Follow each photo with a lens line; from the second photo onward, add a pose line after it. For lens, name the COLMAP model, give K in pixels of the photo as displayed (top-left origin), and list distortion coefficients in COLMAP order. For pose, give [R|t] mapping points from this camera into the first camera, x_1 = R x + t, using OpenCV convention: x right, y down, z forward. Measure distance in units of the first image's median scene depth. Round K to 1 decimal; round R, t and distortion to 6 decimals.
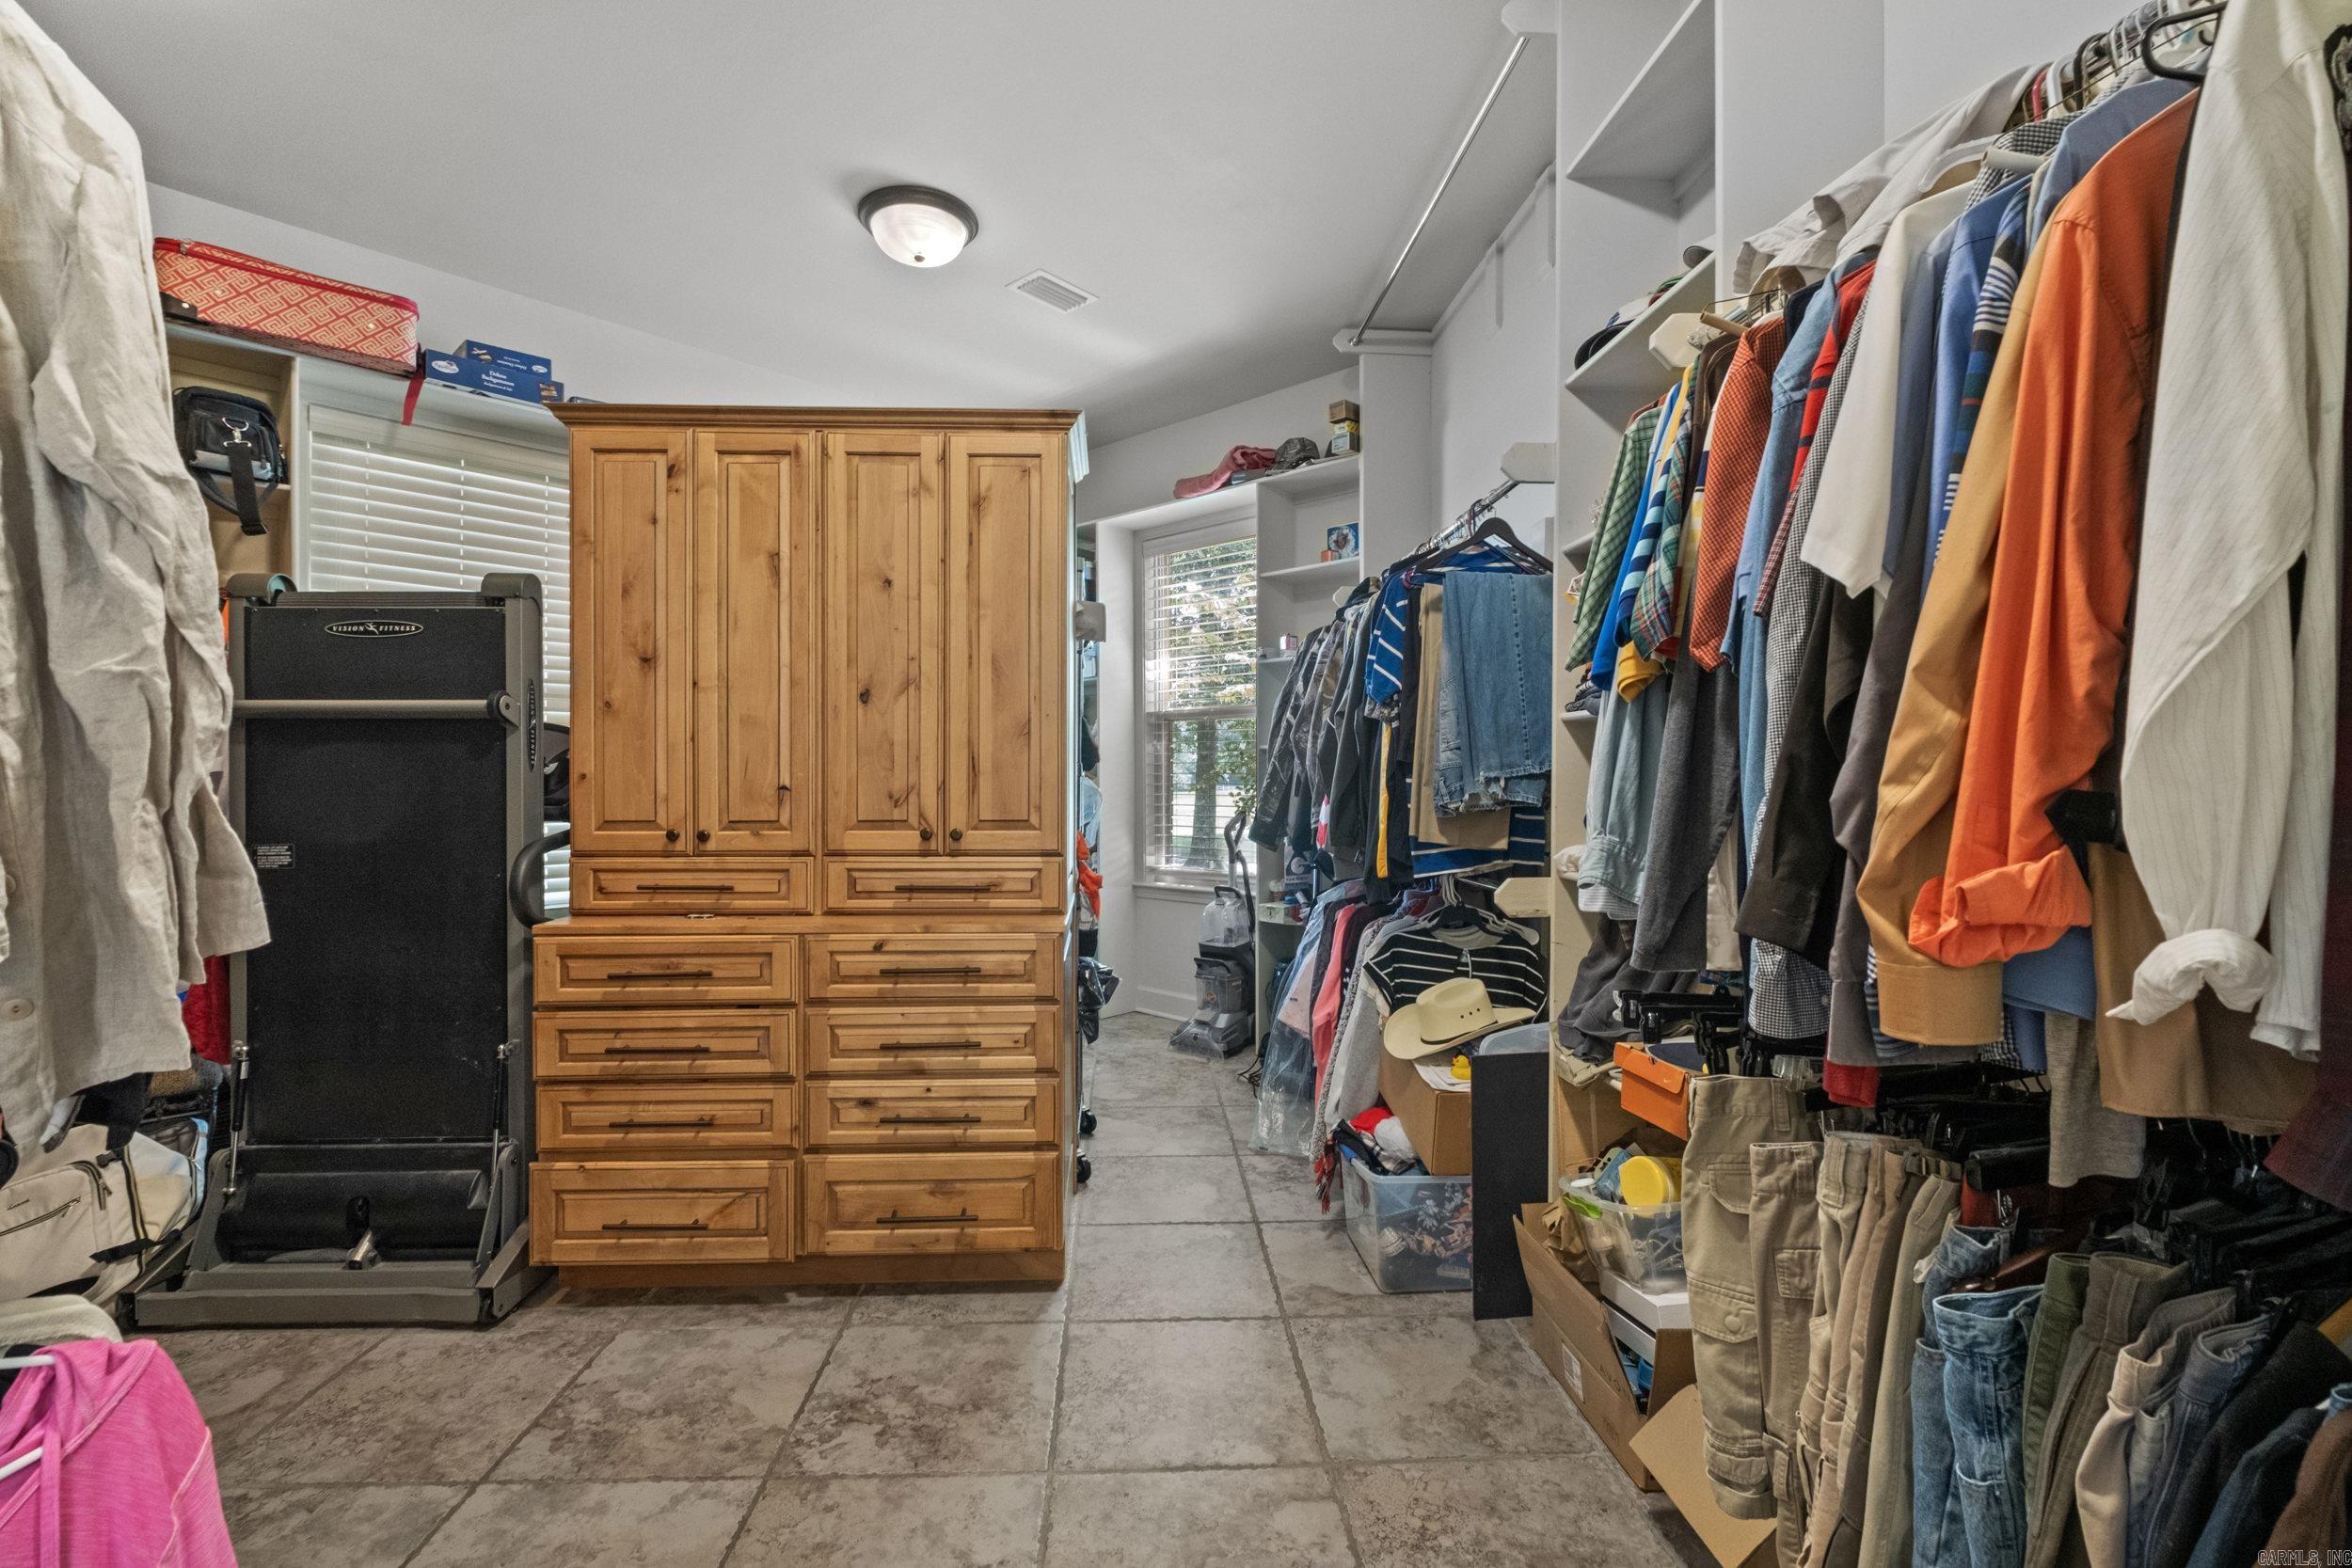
lens RADIAL K [[1029.3, 0, 1149.4], [0, 1029.3, 787.1], [0, 0, 1]] dist [-0.001285, -0.000125]
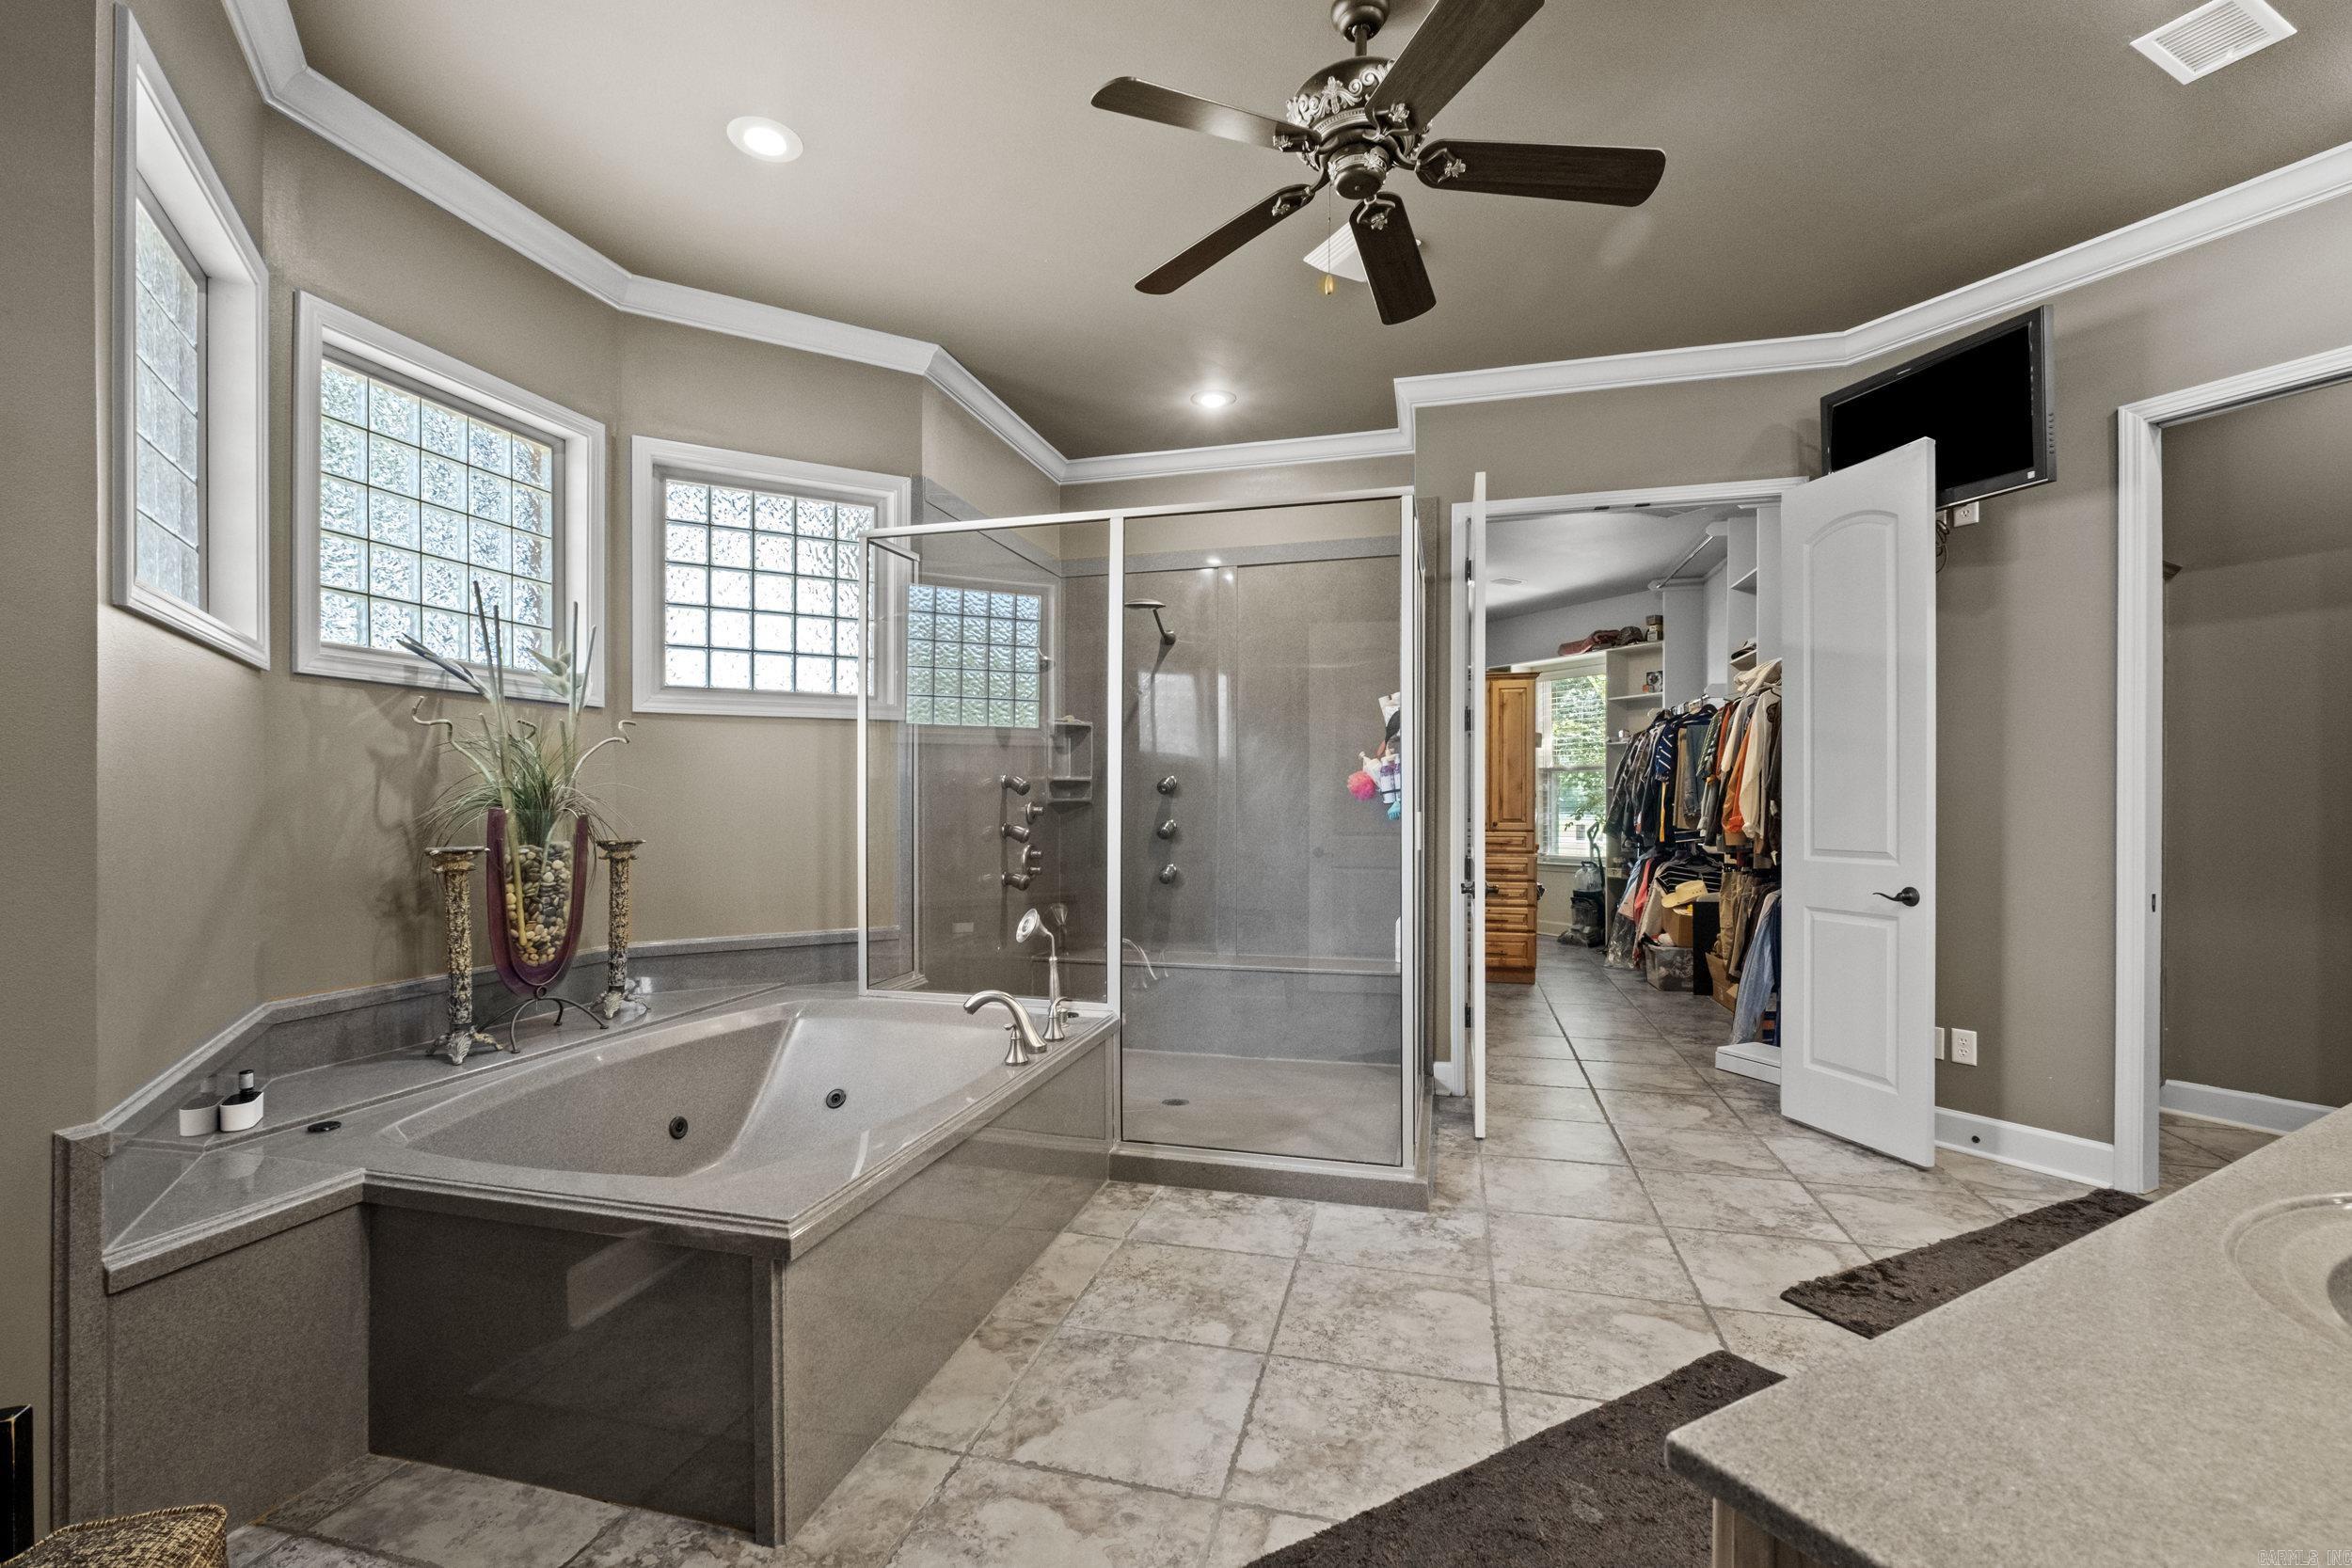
lens RADIAL K [[1049.9, 0, 1165.1], [0, 1049.9, 807.5], [0, 0, 1]] dist [0.002861, -0.000249]
pose [[0.960810, 0.001881, -0.277201, -0.239559], [-0.003633, 0.999977, -0.005808, 0.020288], [0.277183, 0.006587, 0.960795, -1.865690]]
